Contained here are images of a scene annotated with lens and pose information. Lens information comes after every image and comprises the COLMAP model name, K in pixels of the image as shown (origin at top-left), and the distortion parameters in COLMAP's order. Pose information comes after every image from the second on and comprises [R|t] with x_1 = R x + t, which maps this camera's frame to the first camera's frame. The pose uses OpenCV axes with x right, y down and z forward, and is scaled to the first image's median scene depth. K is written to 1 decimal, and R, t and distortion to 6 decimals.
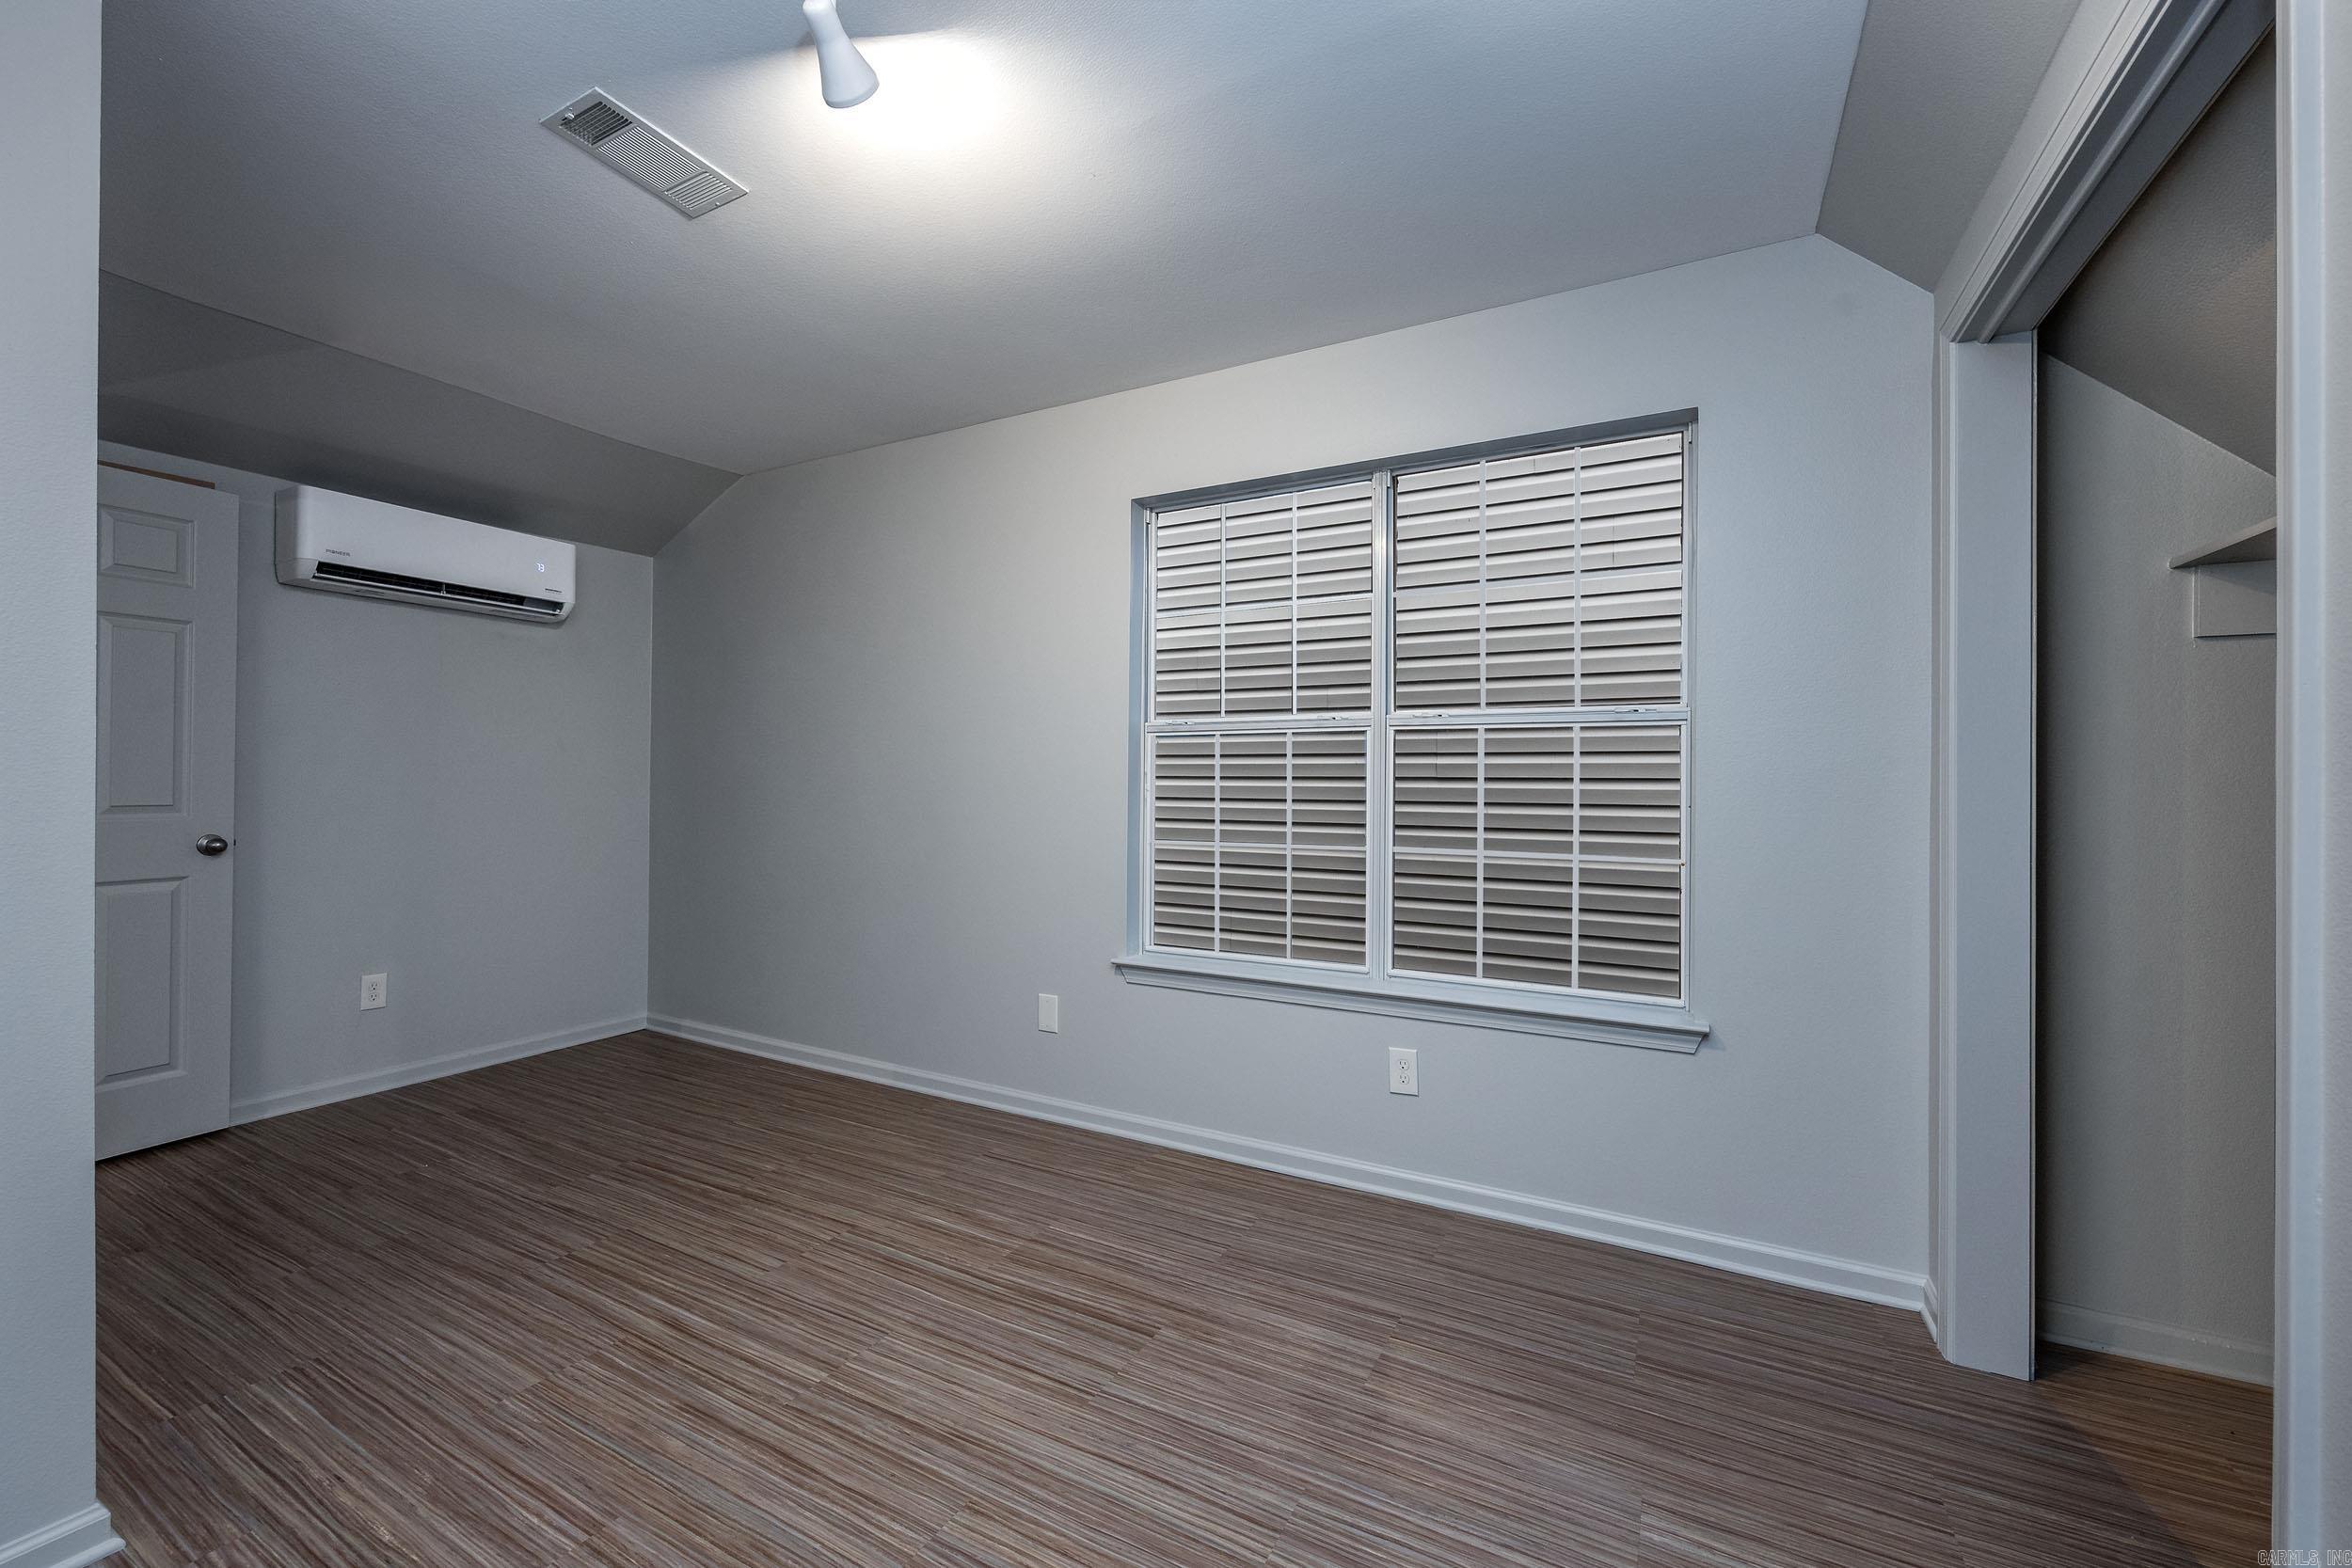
lens RADIAL K [[950.4, 0, 1175.8], [0, 950.4, 778.9], [0, 0, 1]] dist [-0.001886, -0.000172]
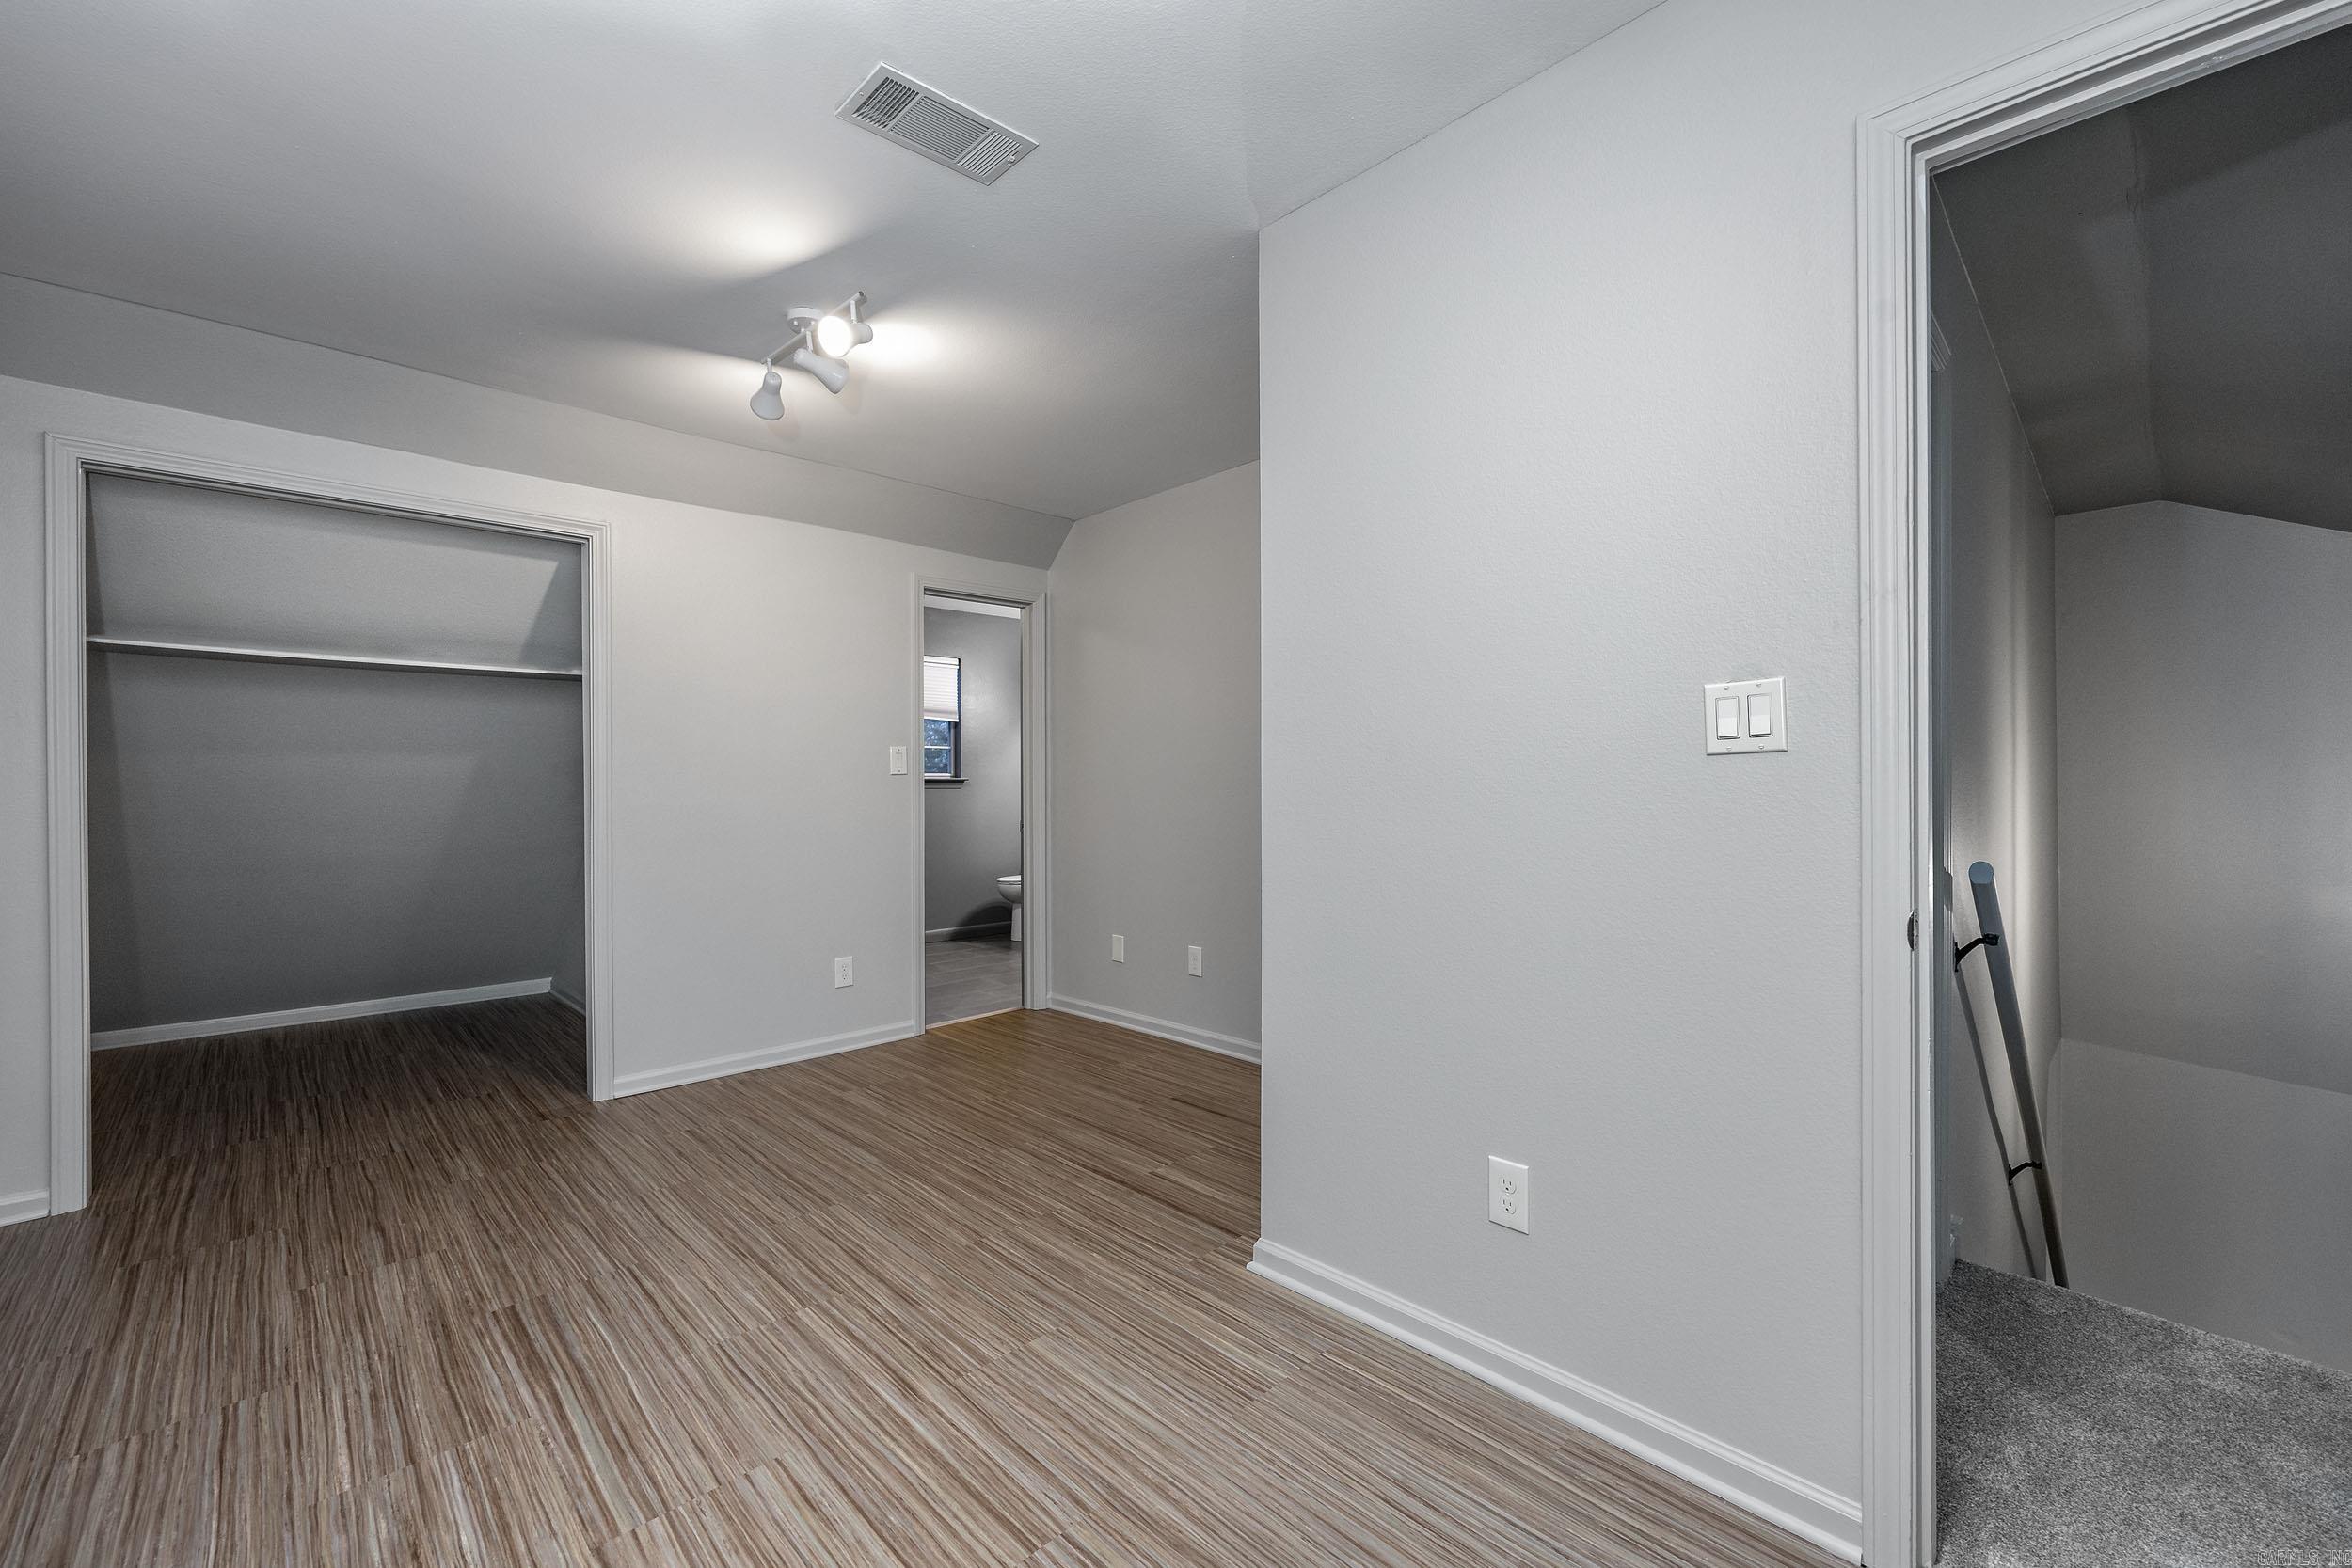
lens RADIAL K [[950.4, 0, 1175.8], [0, 950.4, 778.9], [0, 0, 1]] dist [-0.001886, -0.000172]
pose [[-0.949490, -0.003886, 0.313773, -1.096550], [-0.004649, 0.999988, -0.001684, 0.008067], [-0.313763, -0.003058, -0.949496, 1.856777]]
